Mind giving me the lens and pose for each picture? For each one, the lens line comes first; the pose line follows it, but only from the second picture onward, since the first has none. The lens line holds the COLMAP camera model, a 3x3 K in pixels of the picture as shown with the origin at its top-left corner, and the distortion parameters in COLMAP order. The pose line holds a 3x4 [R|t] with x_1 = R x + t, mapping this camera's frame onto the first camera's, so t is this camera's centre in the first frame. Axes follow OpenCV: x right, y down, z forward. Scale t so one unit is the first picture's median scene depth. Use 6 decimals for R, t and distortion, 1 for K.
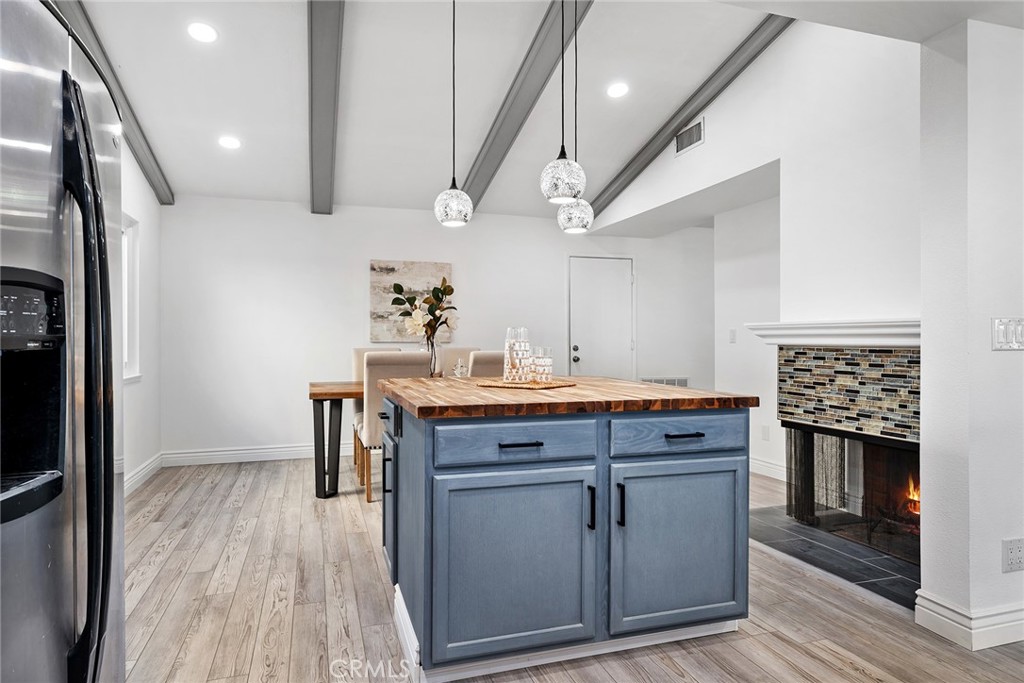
lens RADIAL K [[604.3, 0, 512.0], [0, 604.3, 341.5], [0, 0, 1]] dist [-0.002679, -0.001073]
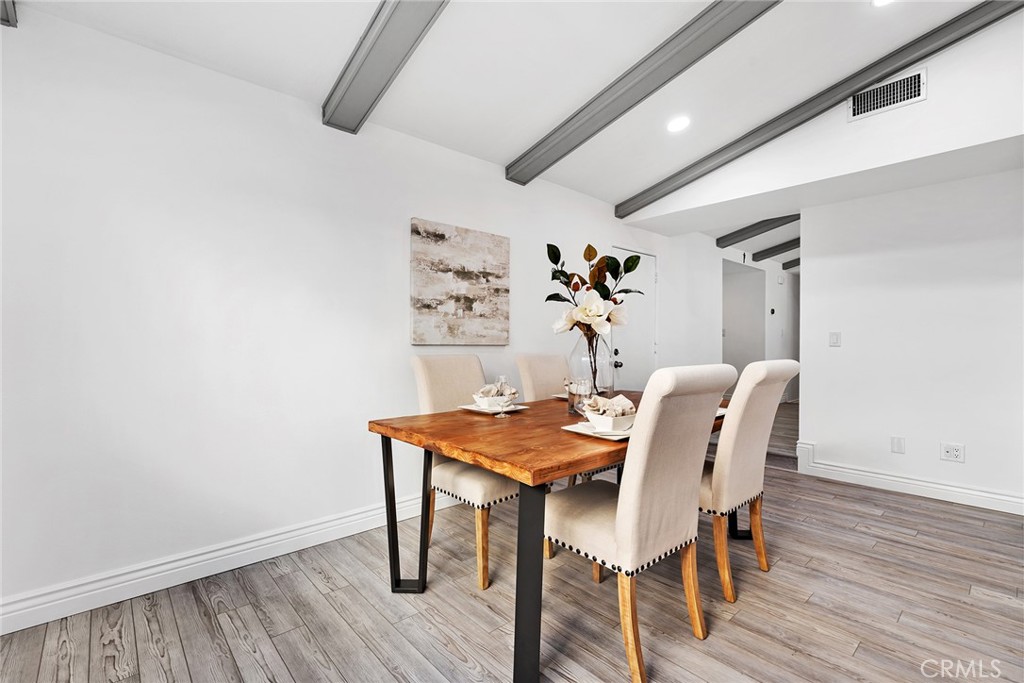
lens RADIAL K [[457.6, 0, 512.0], [0, 457.6, 341.5], [0, 0, 1]] dist [0.000210, 0.000097]
pose [[0.913919, 0.003787, 0.405879, -0.334666], [-0.002224, 0.999988, -0.004322, -0.000757], [-0.405891, 0.003047, 0.913917, 0.508230]]
